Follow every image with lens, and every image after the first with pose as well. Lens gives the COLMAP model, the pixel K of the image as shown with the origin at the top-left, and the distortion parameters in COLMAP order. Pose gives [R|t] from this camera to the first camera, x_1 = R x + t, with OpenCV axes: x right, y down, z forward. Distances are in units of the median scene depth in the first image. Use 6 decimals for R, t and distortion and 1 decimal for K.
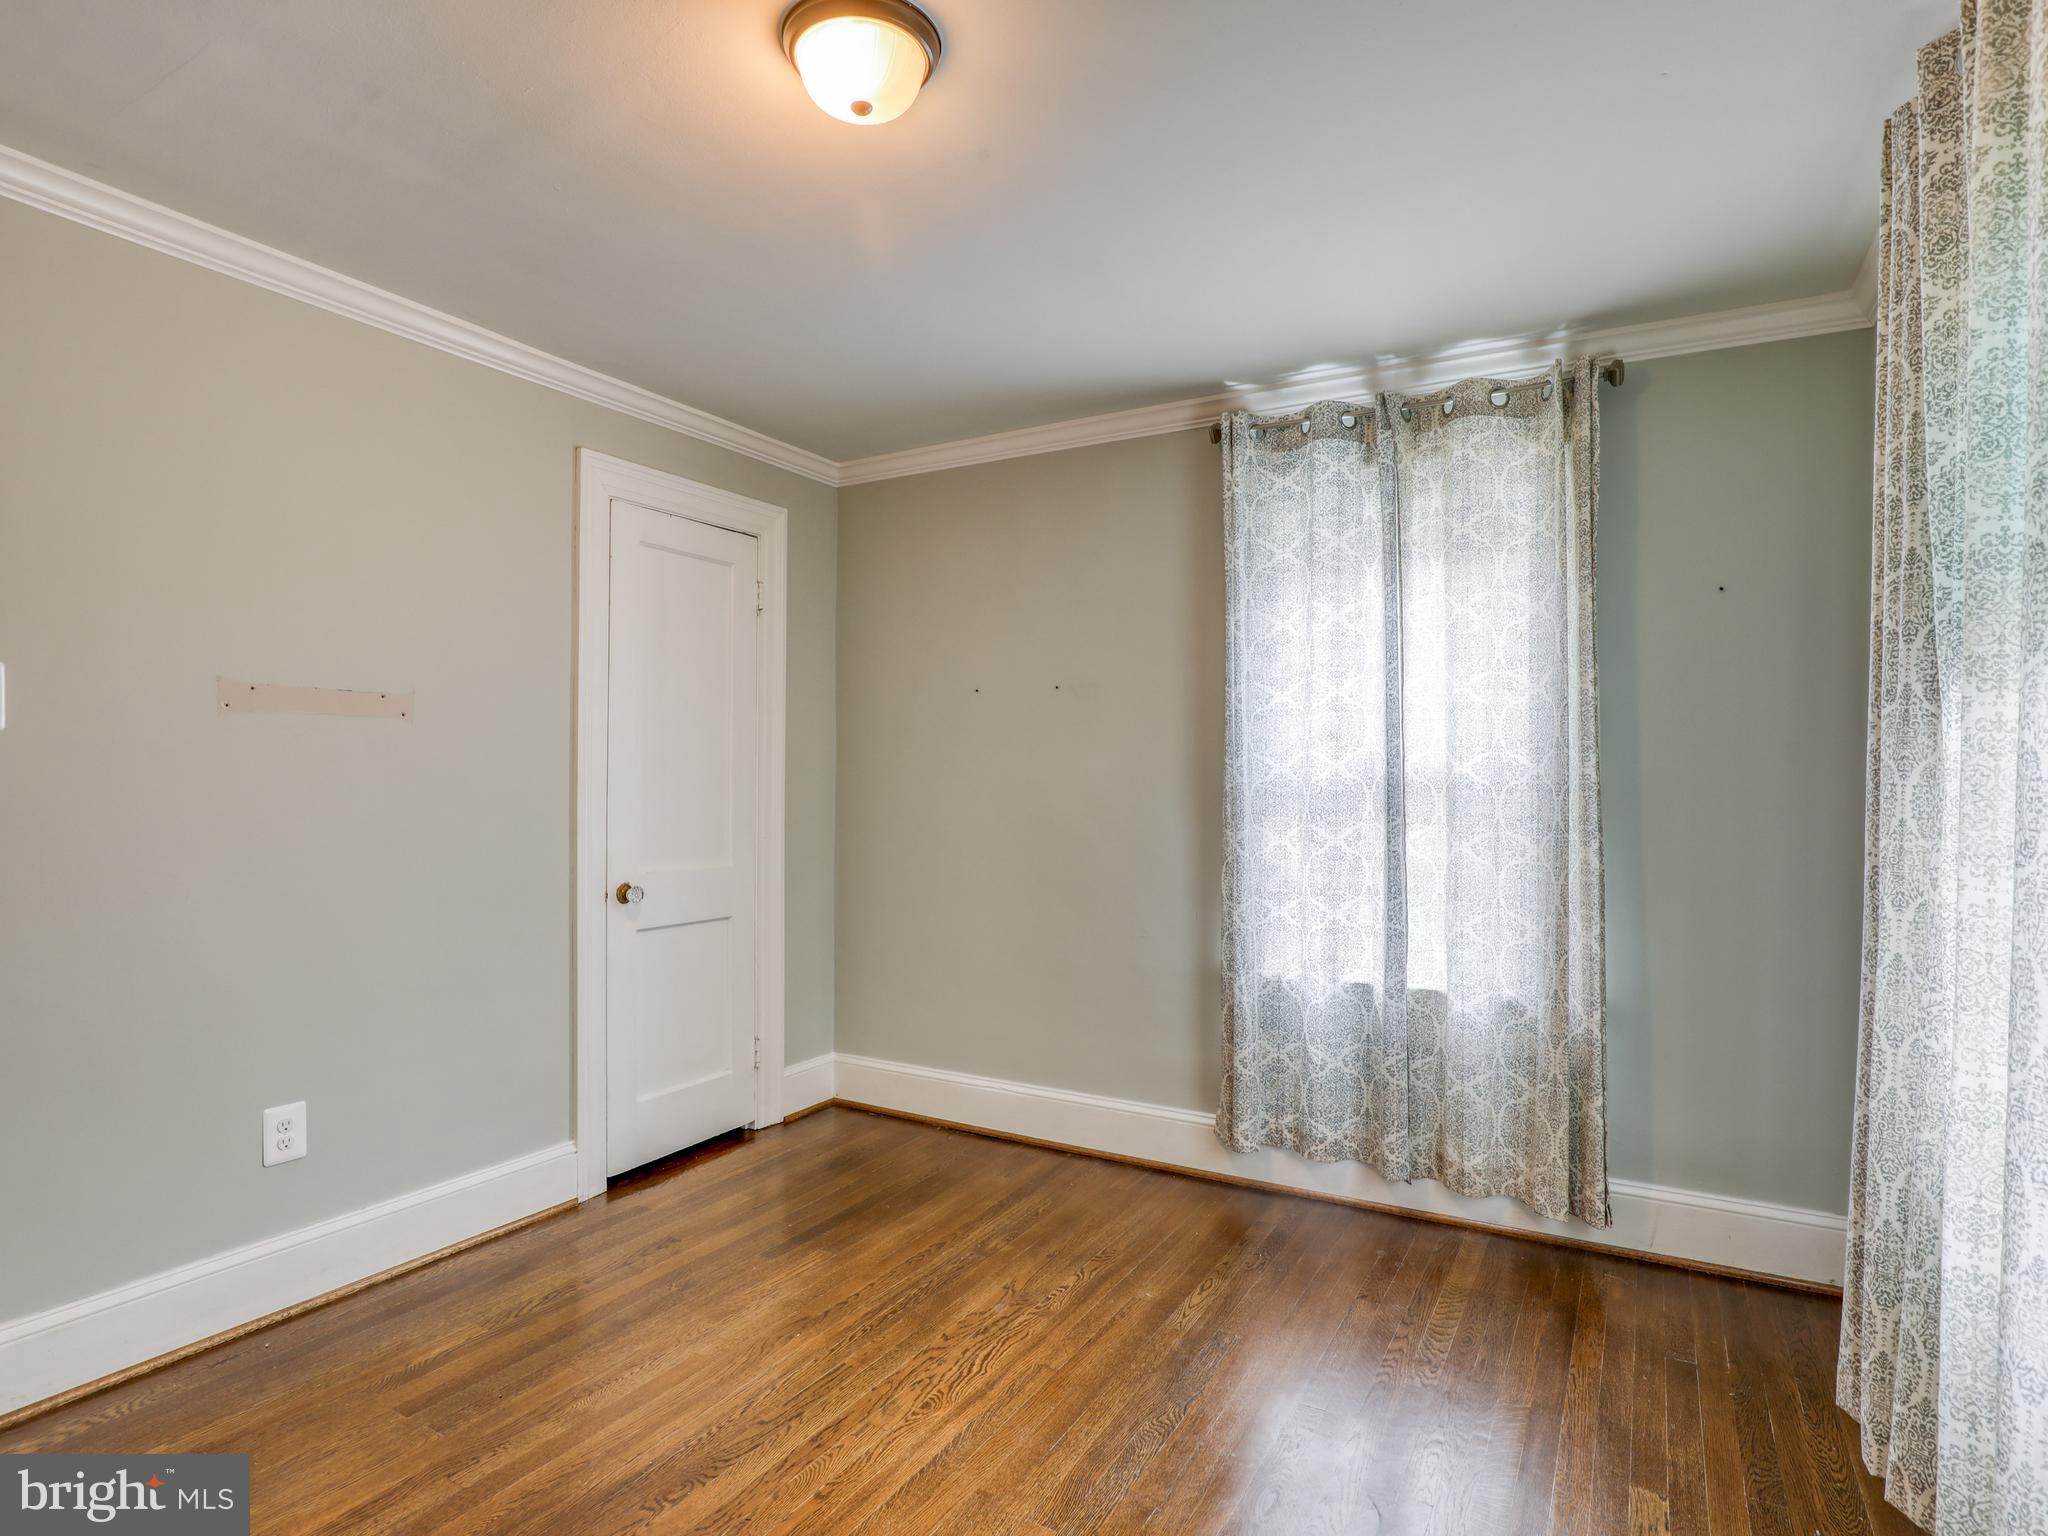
lens RADIAL K [[1060.5, 0, 1031.8], [0, 1060.5, 770.8], [0, 0, 1]] dist [-0.027046, -0.000221]
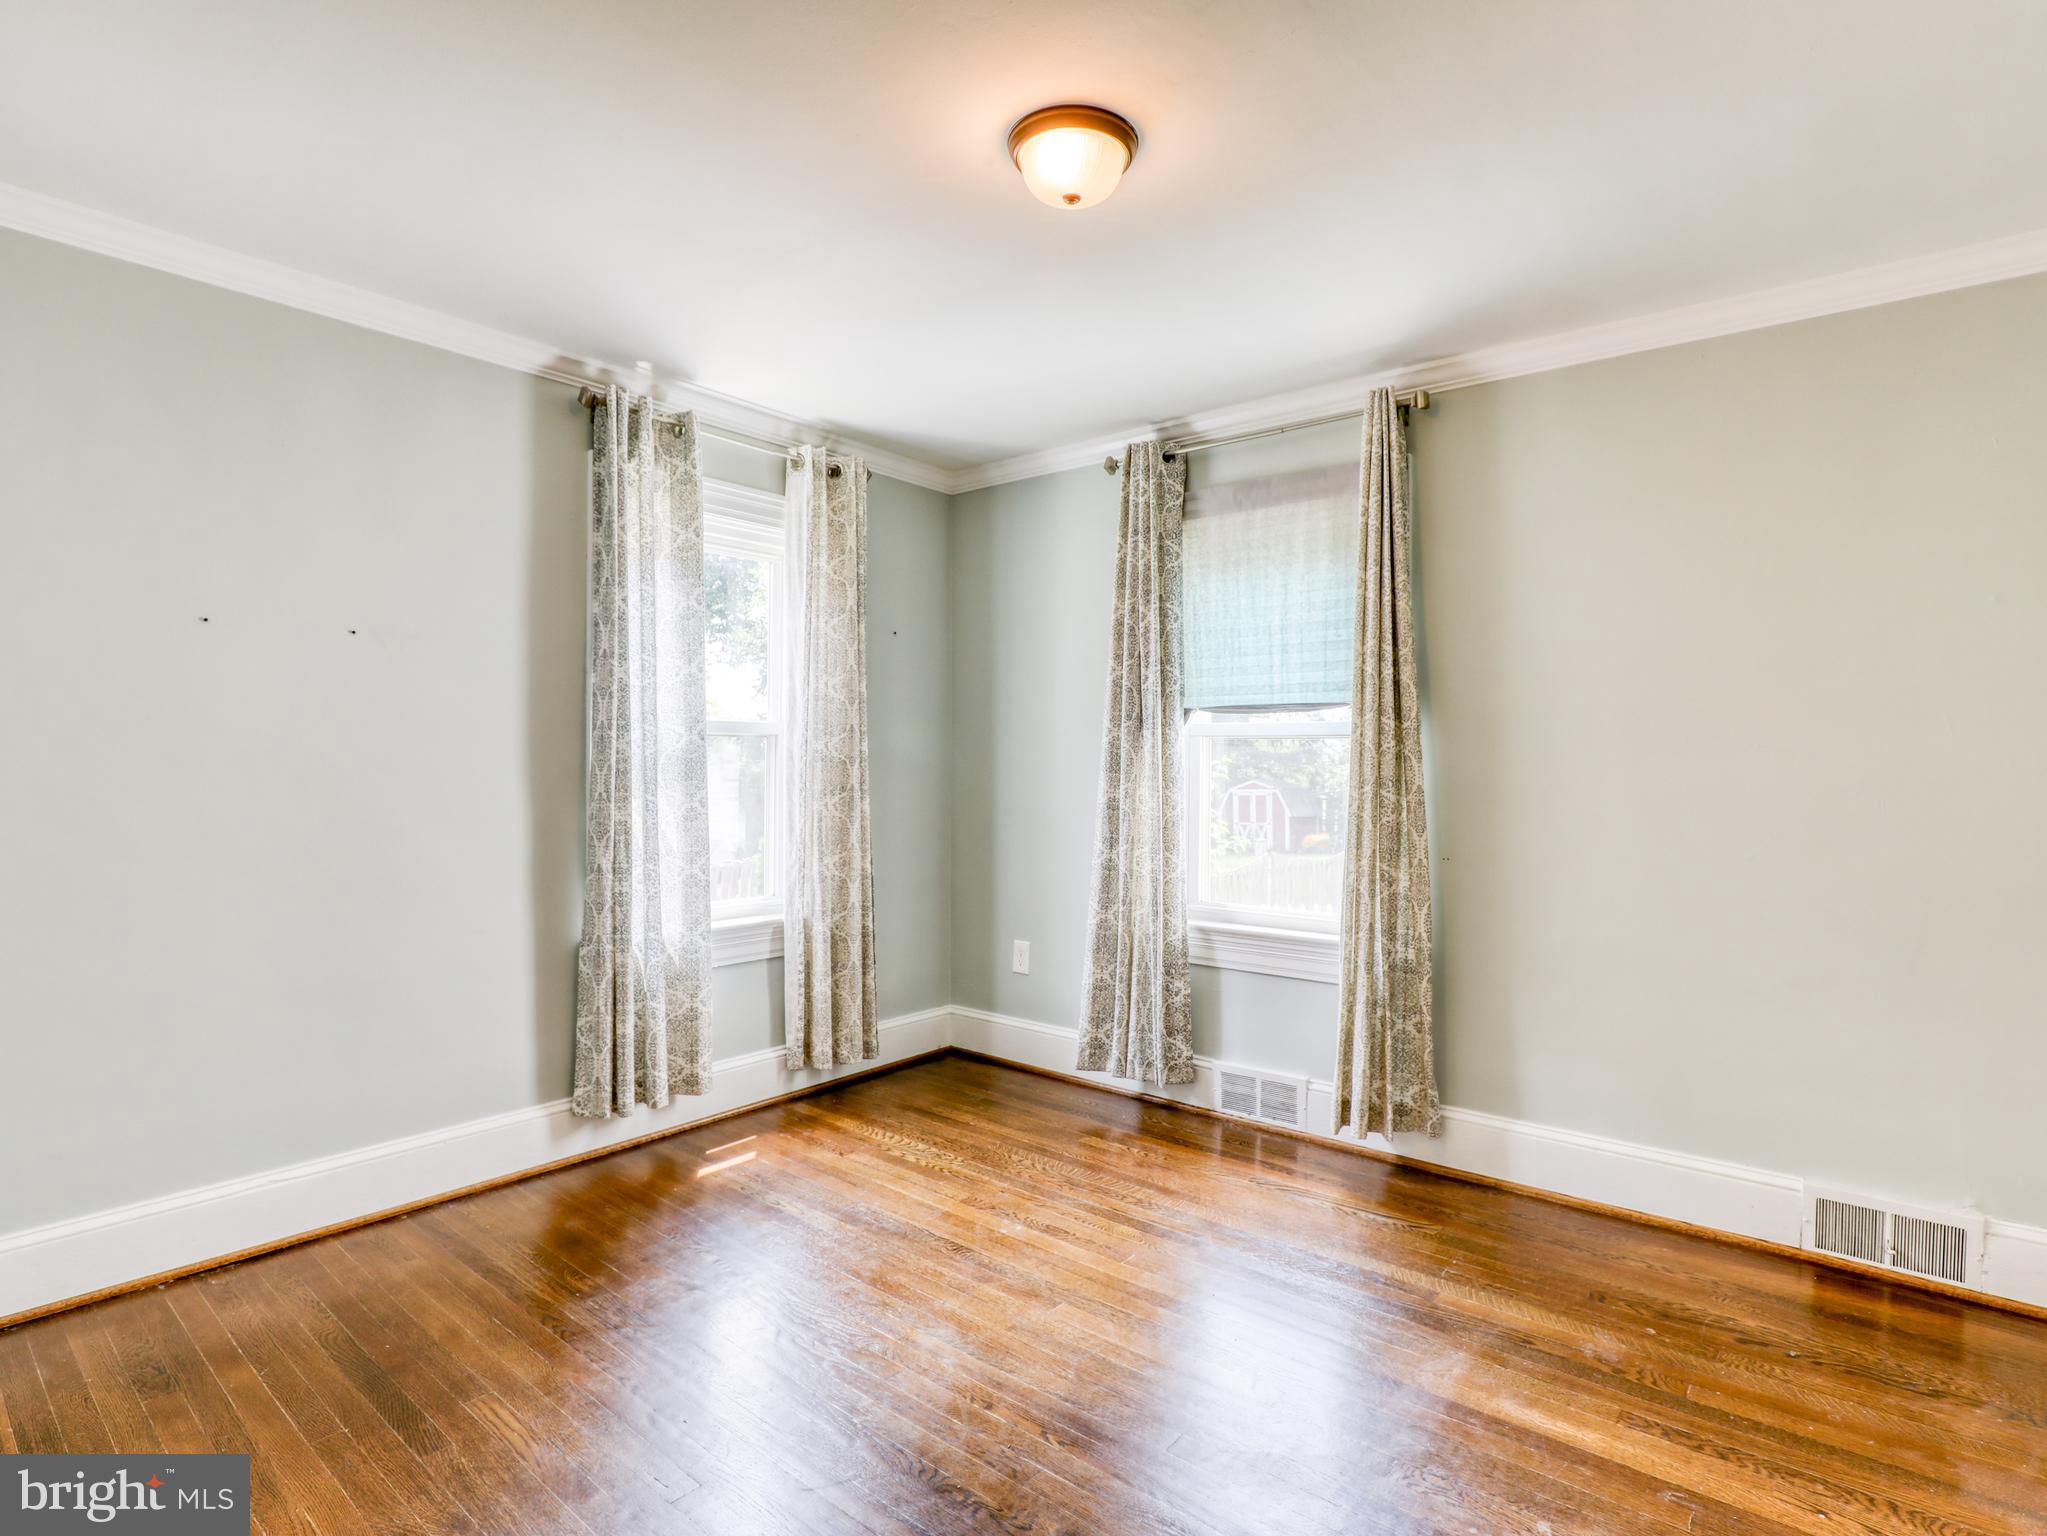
lens RADIAL K [[1051.7, 0, 1029.9], [0, 1051.7, 773.3], [0, 0, 1]] dist [-0.026282, 0.000665]
pose [[0.169877, -0.008927, 0.985425, -0.691567], [-0.014935, 0.999821, 0.011632, 0.010642], [-0.985352, -0.016694, 0.169713, 0.424507]]
